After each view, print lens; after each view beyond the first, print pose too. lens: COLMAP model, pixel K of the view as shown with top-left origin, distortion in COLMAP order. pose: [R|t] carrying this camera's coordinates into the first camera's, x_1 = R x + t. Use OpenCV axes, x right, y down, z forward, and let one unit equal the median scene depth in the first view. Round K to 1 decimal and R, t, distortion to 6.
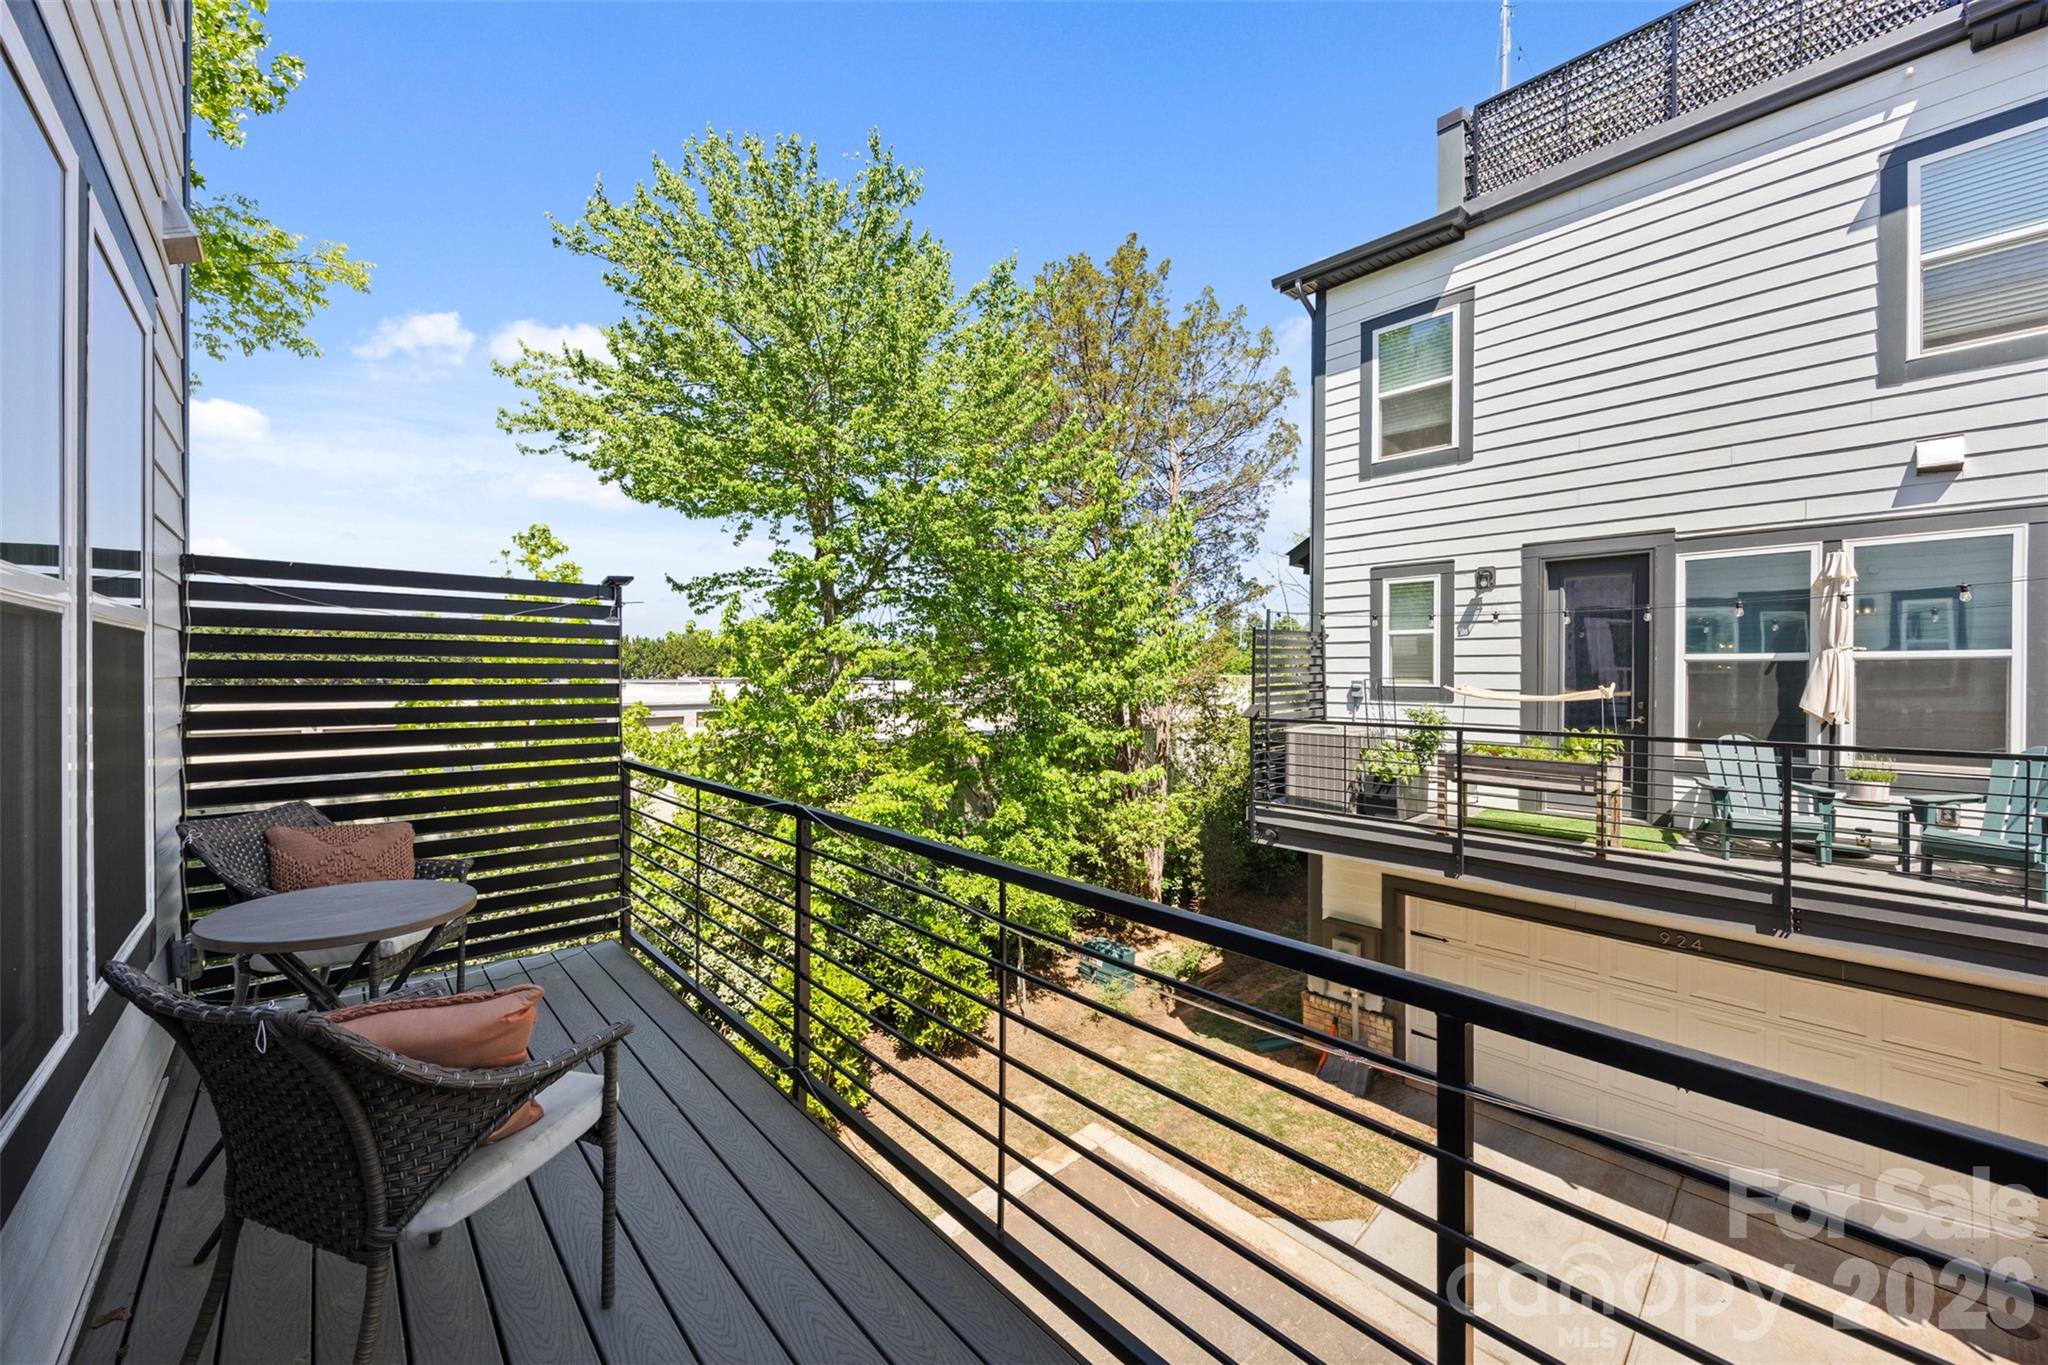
lens RADIAL K [[773.9, 0, 1021.1], [0, 773.9, 678.9], [0, 0, 1]] dist [-0.002827, -0.000576]
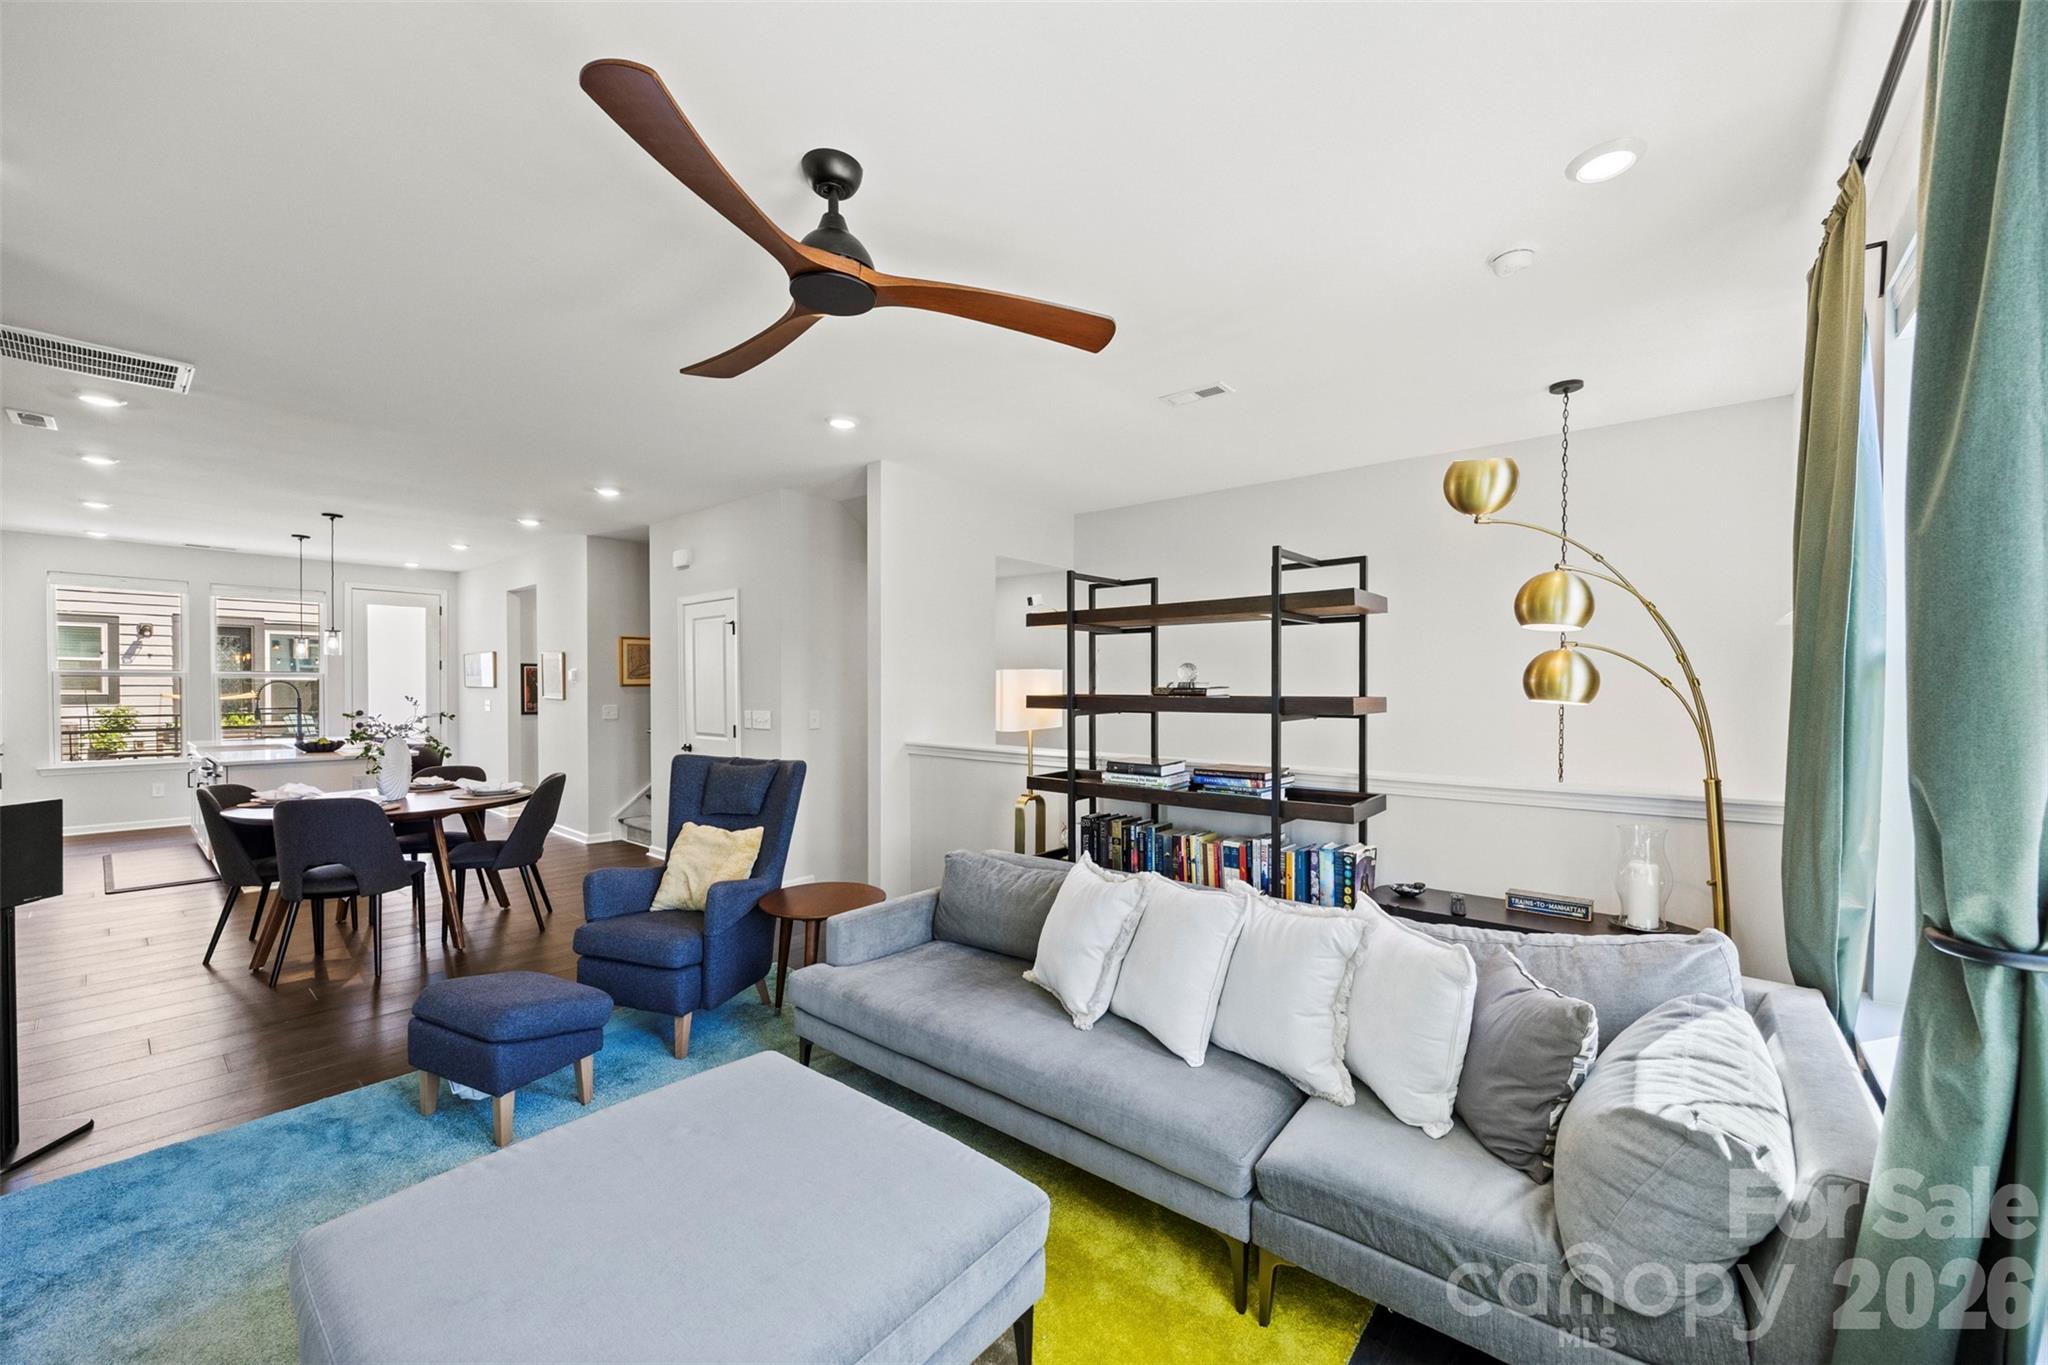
lens RADIAL K [[773.9, 0, 1035.2], [0, 773.9, 692.6], [0, 0, 1]] dist [-0.002827, -0.000576]
pose [[-0.163762, -0.014538, 0.986393, -1.377747], [0.000027, 0.999891, 0.014742, -0.017610], [-0.986500, 0.002441, -0.163744, -0.644877]]
